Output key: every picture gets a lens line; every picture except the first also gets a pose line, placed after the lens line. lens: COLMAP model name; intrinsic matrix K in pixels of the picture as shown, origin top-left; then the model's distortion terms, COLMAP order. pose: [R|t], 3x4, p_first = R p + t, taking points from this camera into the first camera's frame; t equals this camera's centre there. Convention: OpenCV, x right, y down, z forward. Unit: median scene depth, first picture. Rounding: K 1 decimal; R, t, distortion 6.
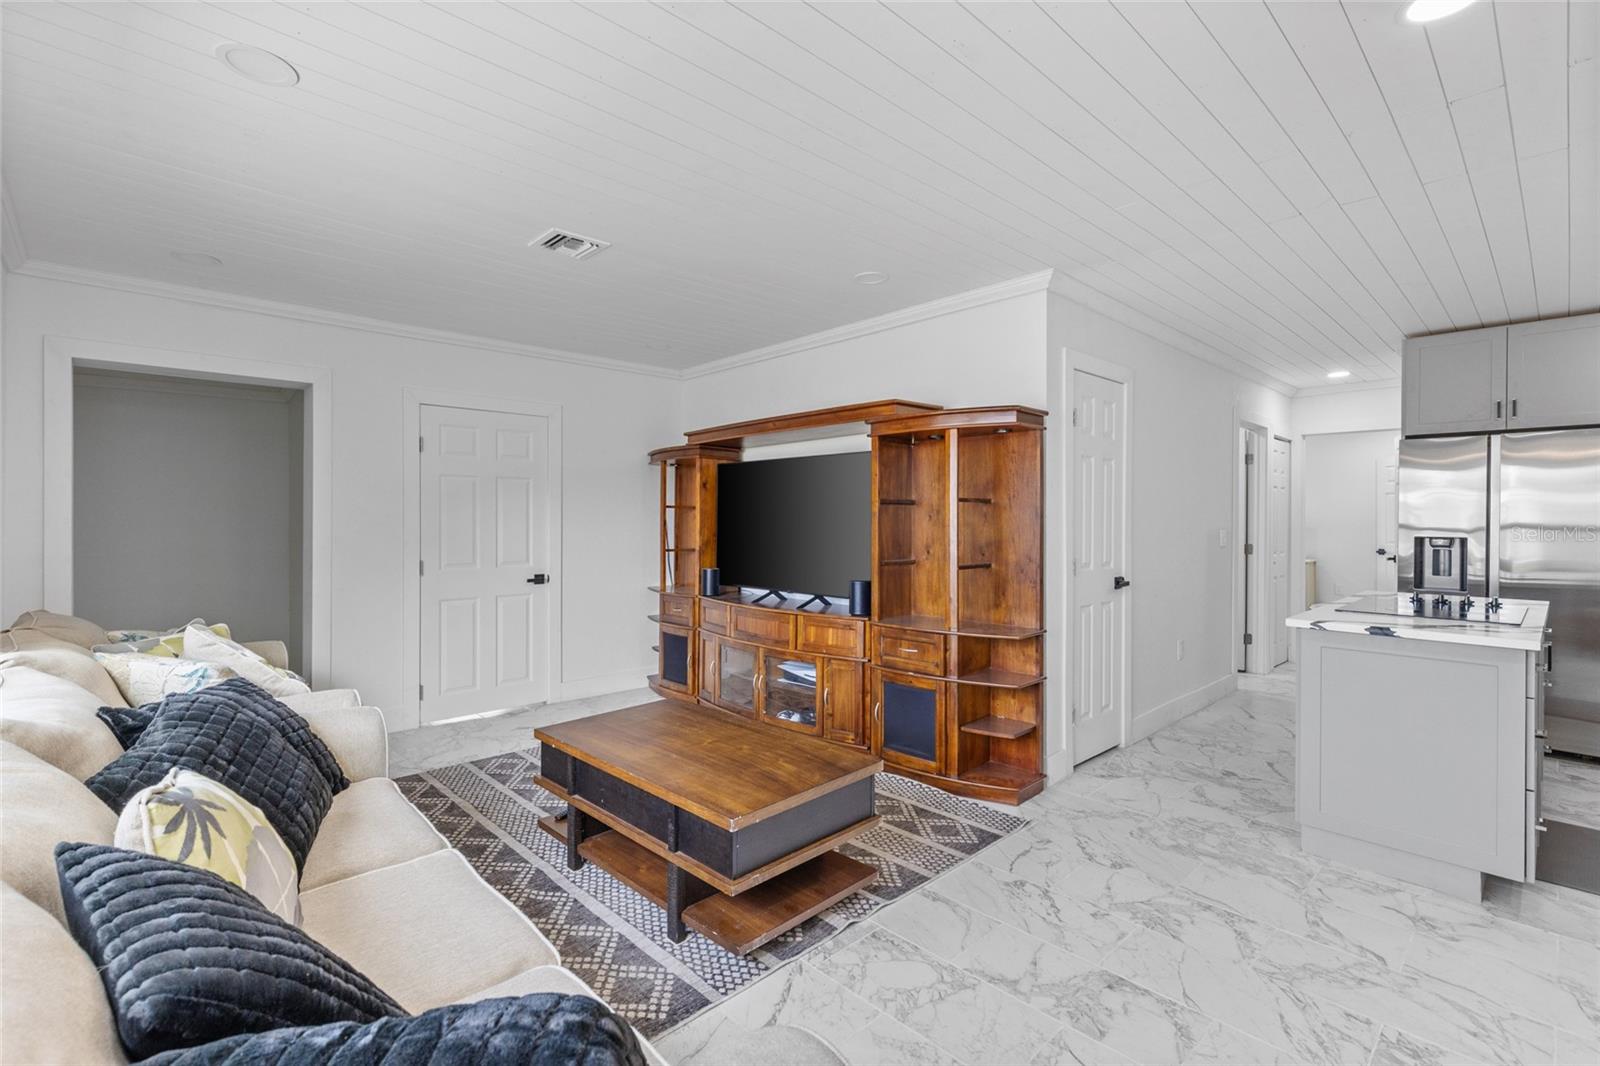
lens RADIAL K [[723.0, 0, 801.2], [0, 723.0, 521.0], [0, 0, 1]] dist [0.002984, 0.000064]
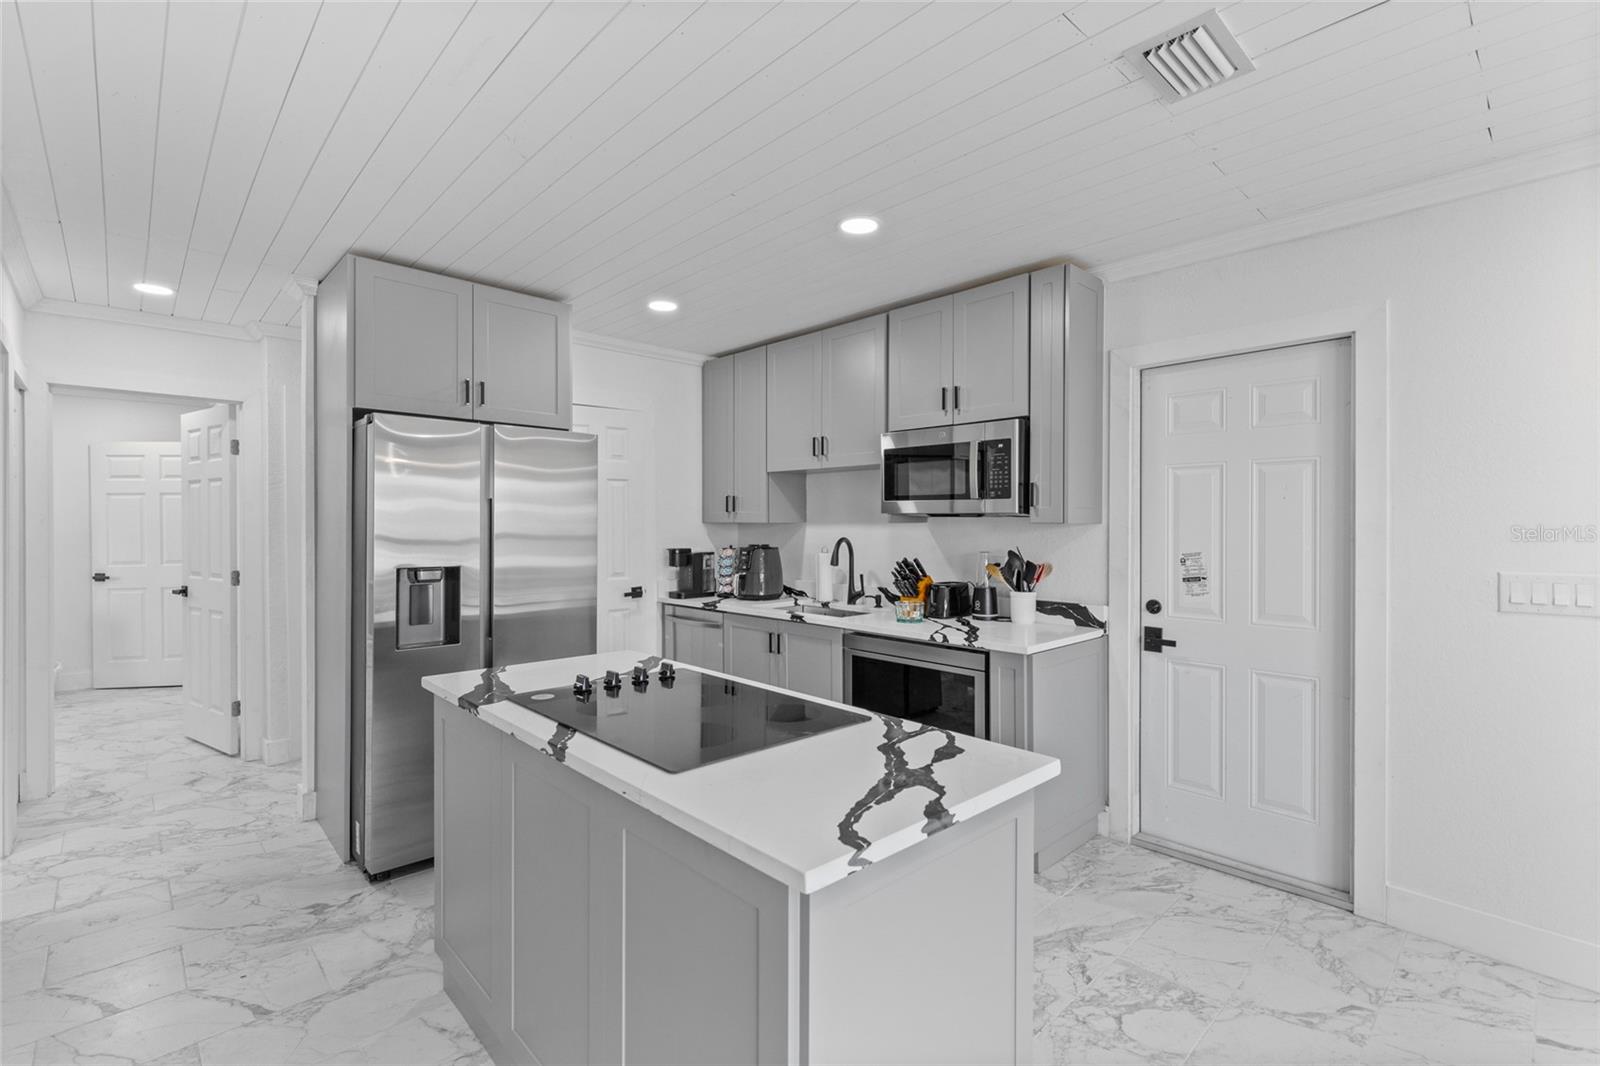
lens RADIAL K [[723.0, 0, 789.7], [0, 723.0, 528.7], [0, 0, 1]] dist [0.002984, 0.000064]
pose [[0.002876, -0.007438, 0.999968, 0.302904], [-0.001263, 0.999972, 0.007442, -0.025225], [-0.999995, -0.001285, 0.002866, 0.922762]]
